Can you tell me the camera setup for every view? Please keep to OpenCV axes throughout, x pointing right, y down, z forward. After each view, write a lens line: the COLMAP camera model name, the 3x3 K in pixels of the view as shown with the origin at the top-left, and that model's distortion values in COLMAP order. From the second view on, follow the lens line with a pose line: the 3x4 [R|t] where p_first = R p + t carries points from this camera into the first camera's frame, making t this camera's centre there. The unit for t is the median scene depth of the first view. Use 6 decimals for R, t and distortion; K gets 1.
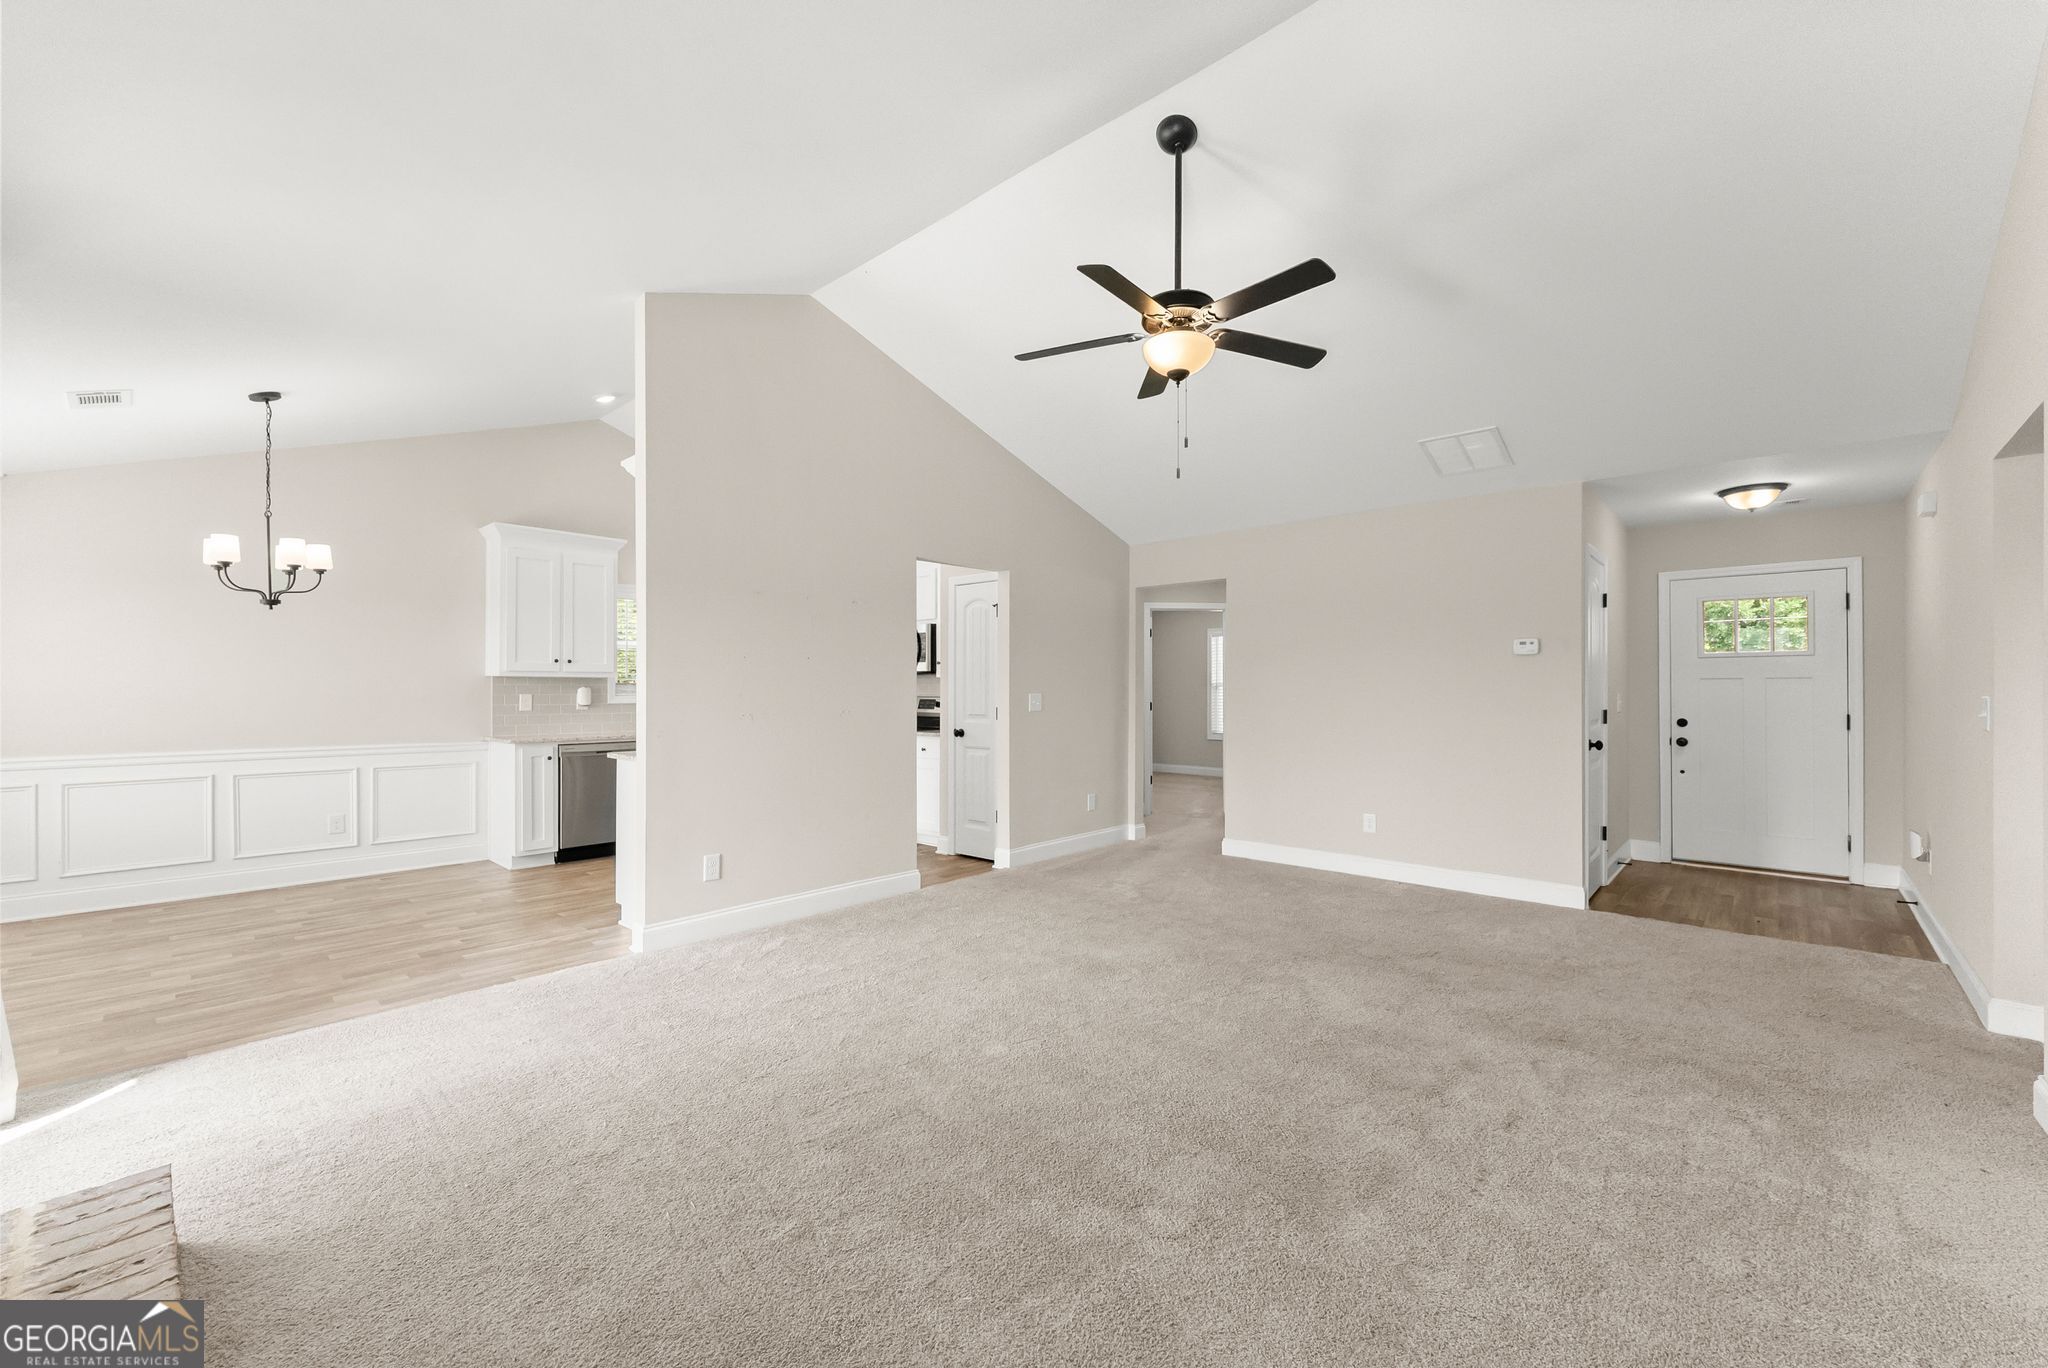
lens RADIAL K [[827.4, 0, 1028.8], [0, 827.4, 688.6], [0, 0, 1]] dist [0.001383, -0.000043]
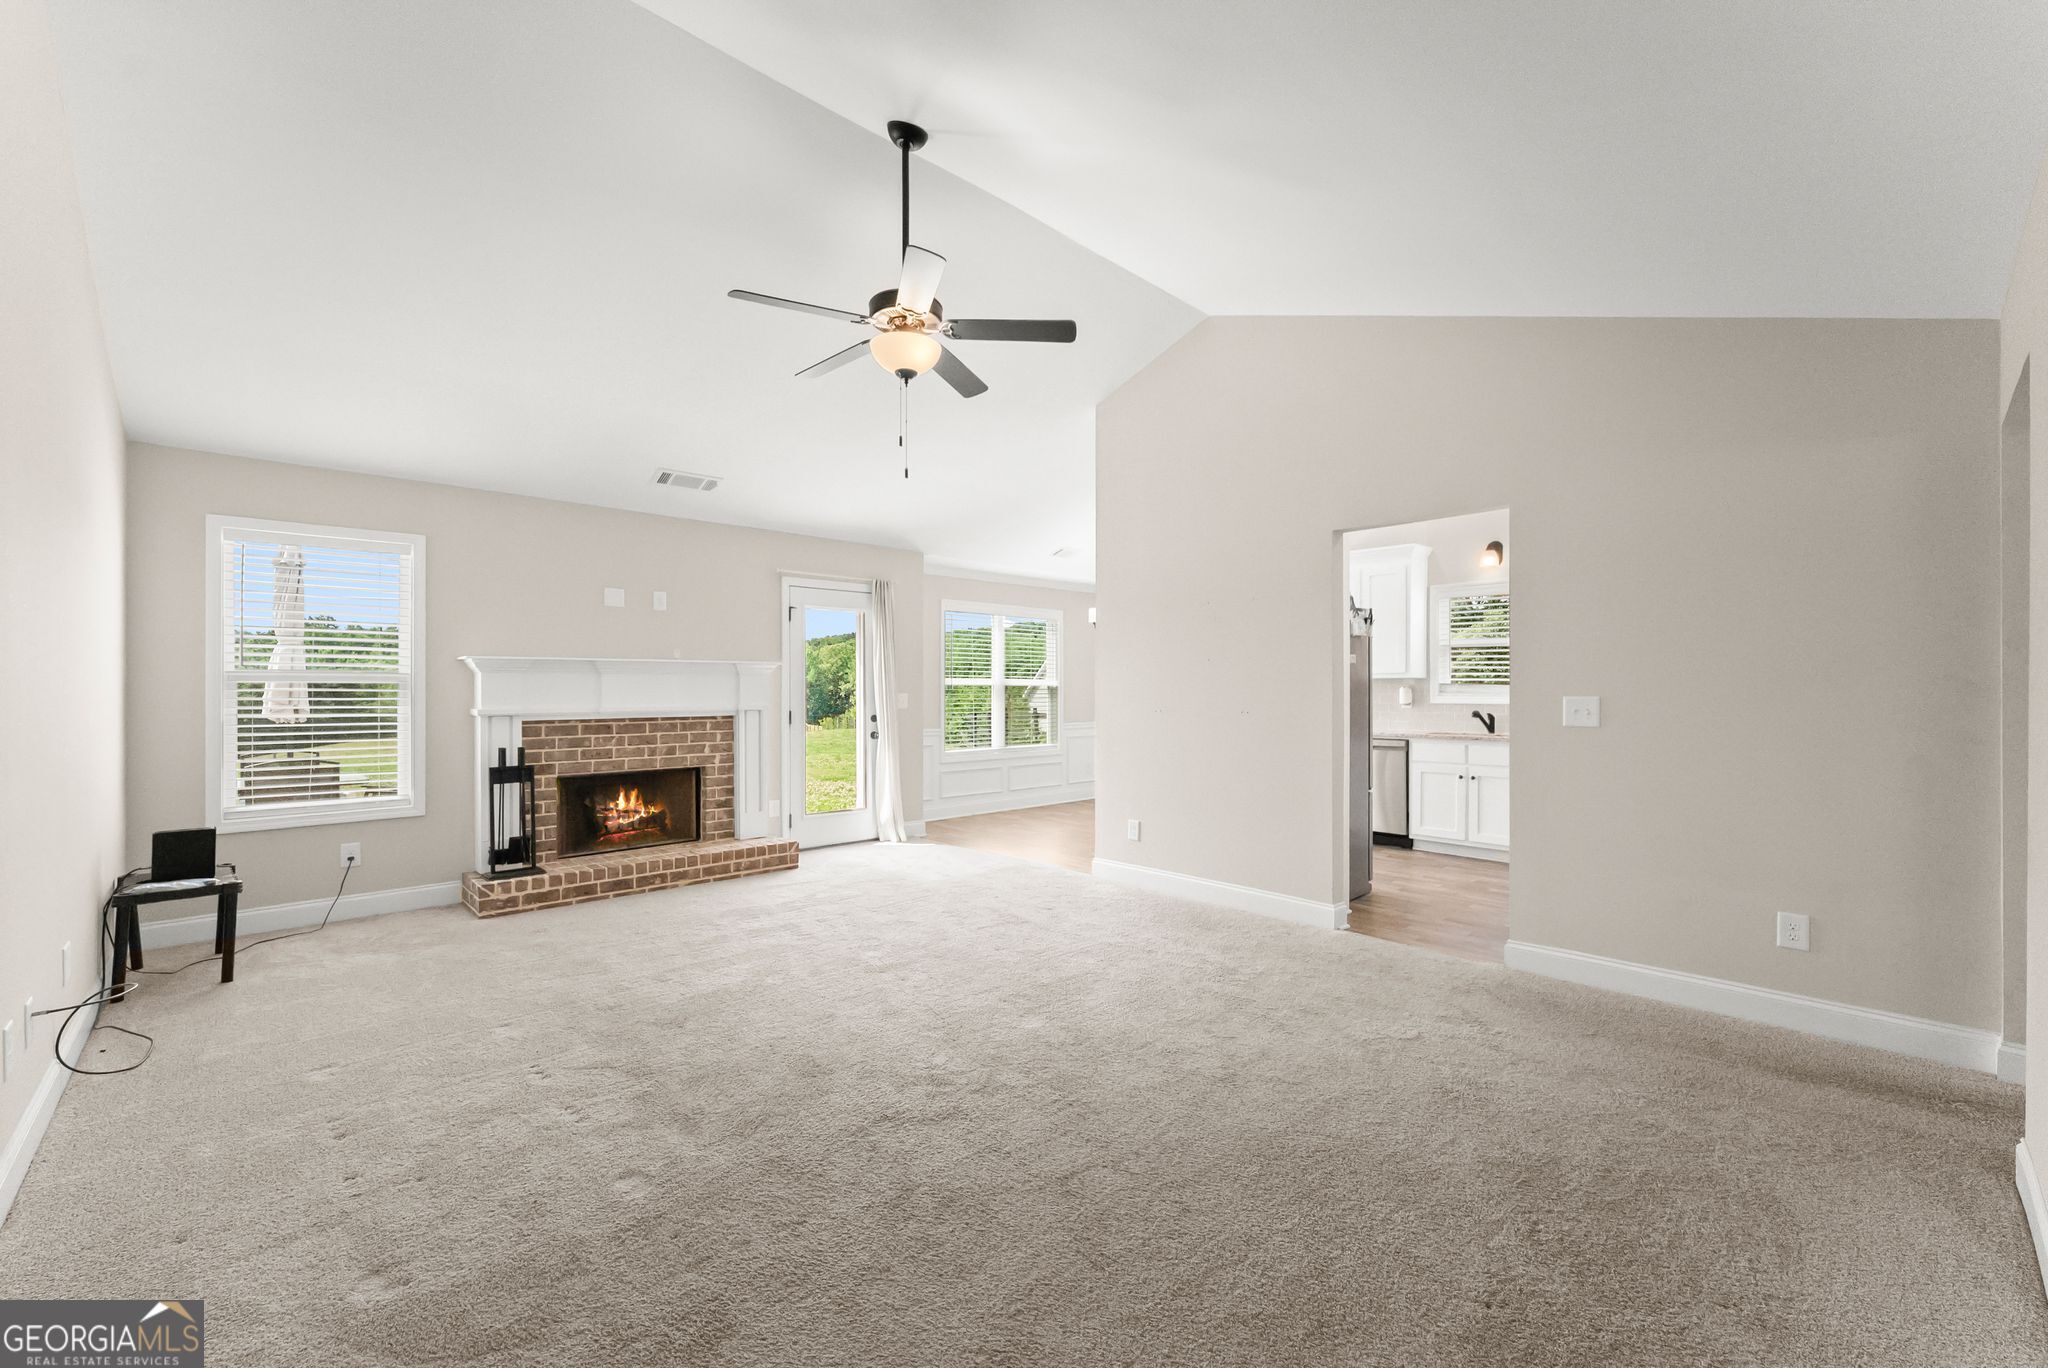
lens RADIAL K [[827.4, 0, 1028.8], [0, 827.4, 688.6], [0, 0, 1]] dist [0.001383, -0.000043]
pose [[-0.073050, 0.002755, -0.997325, 0.923901], [0.004749, 0.999986, 0.002414, -0.003509], [0.997317, -0.004560, -0.073062, 0.969193]]
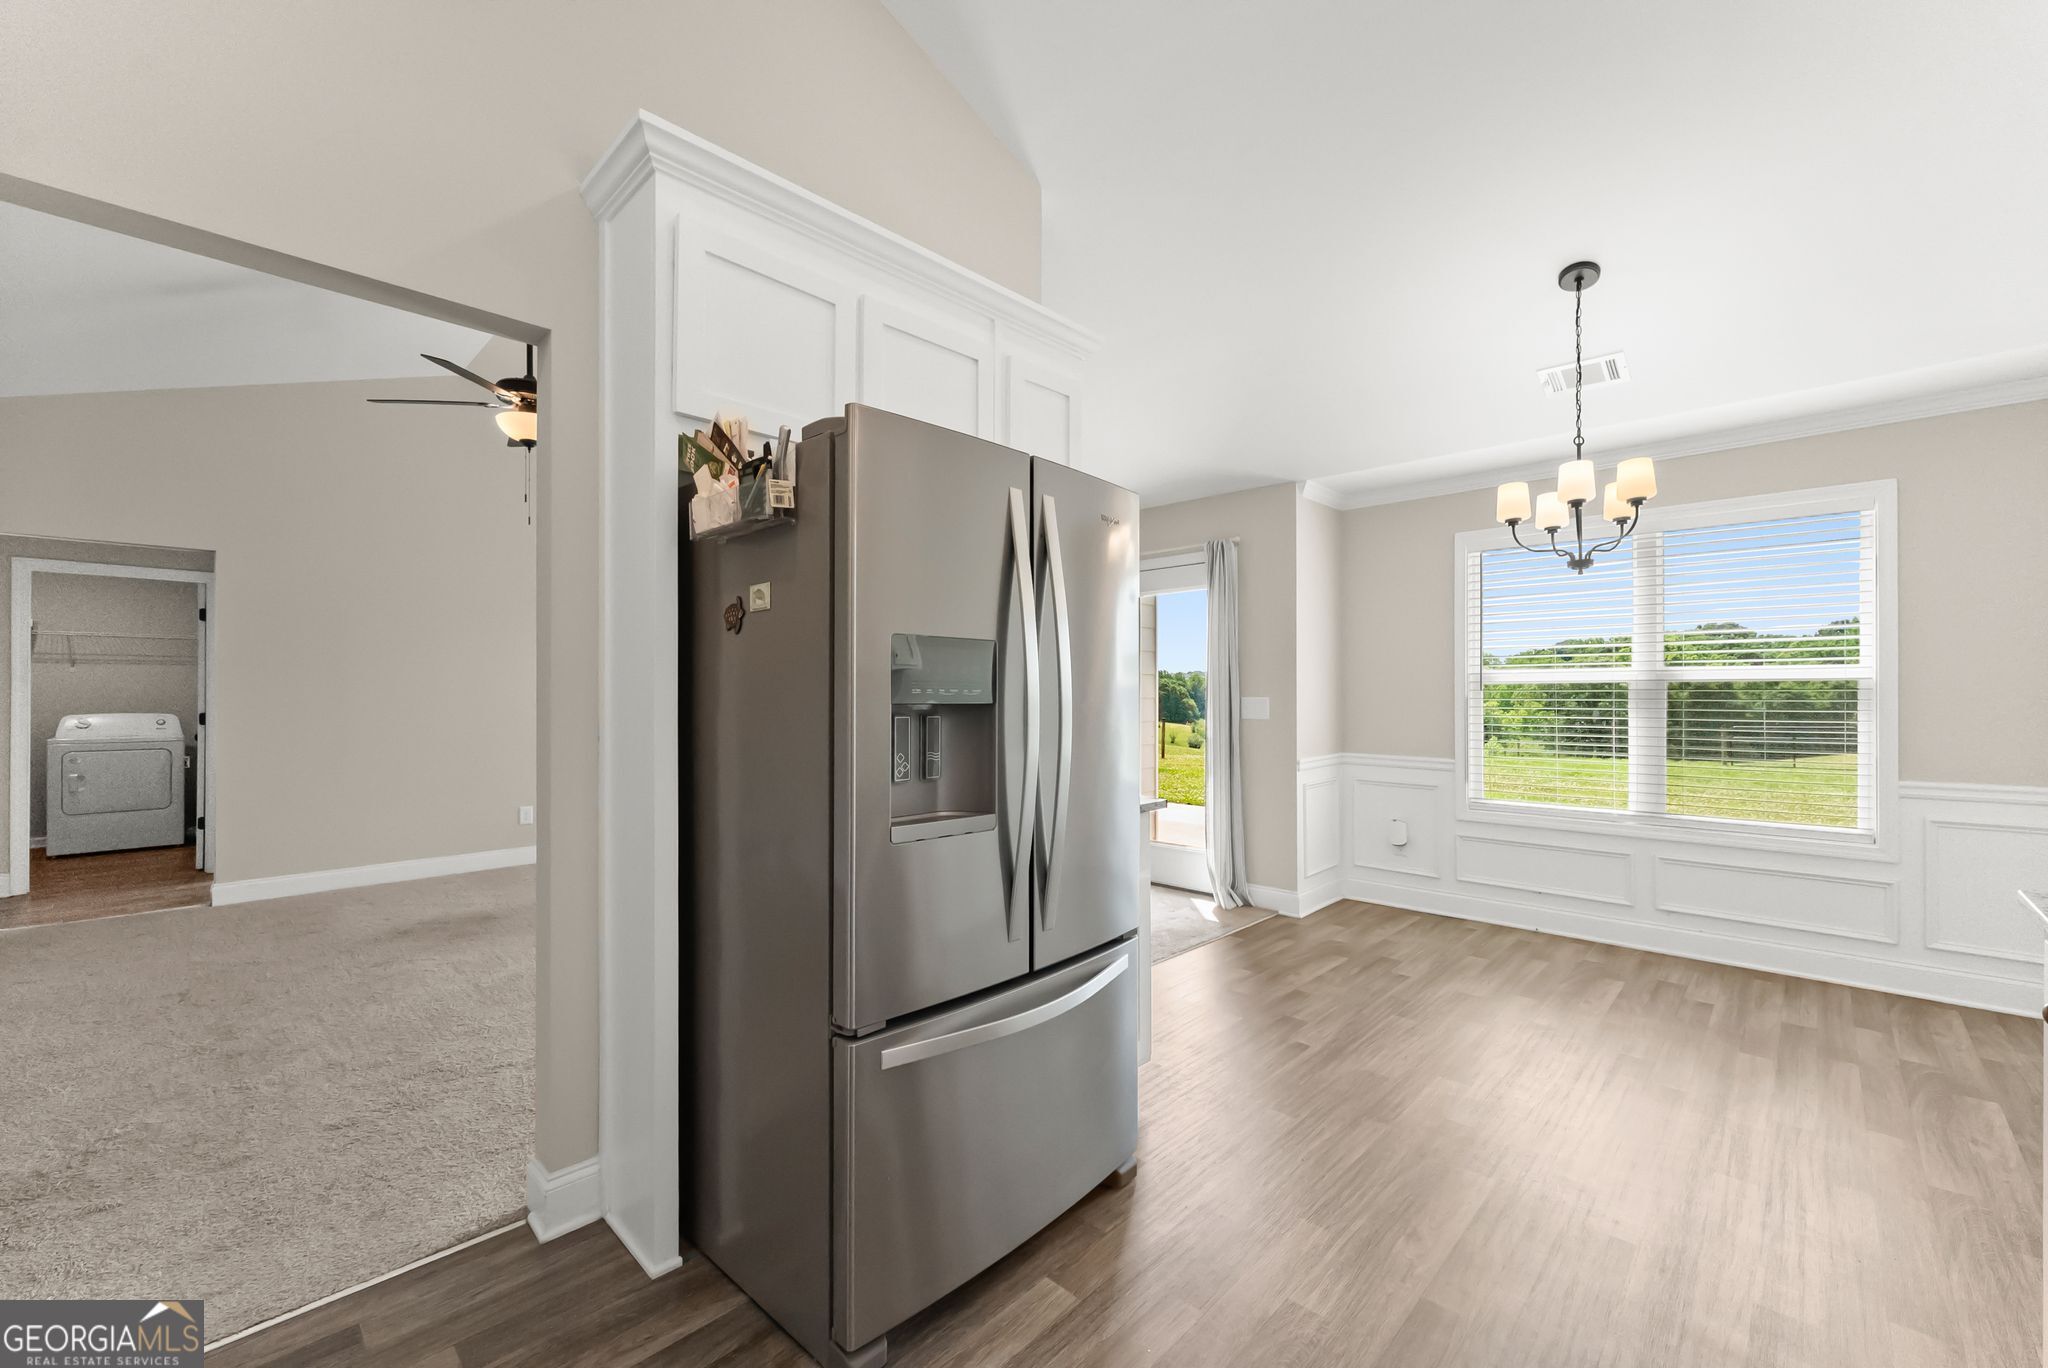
lens RADIAL K [[827.4, 0, 1028.8], [0, 827.4, 688.6], [0, 0, 1]] dist [0.001383, -0.000043]
pose [[-0.998949, 0.011509, 0.044358, -0.479023], [0.010662, 0.999757, -0.019275, 0.008894], [-0.044569, -0.018782, -0.998830, 1.717814]]
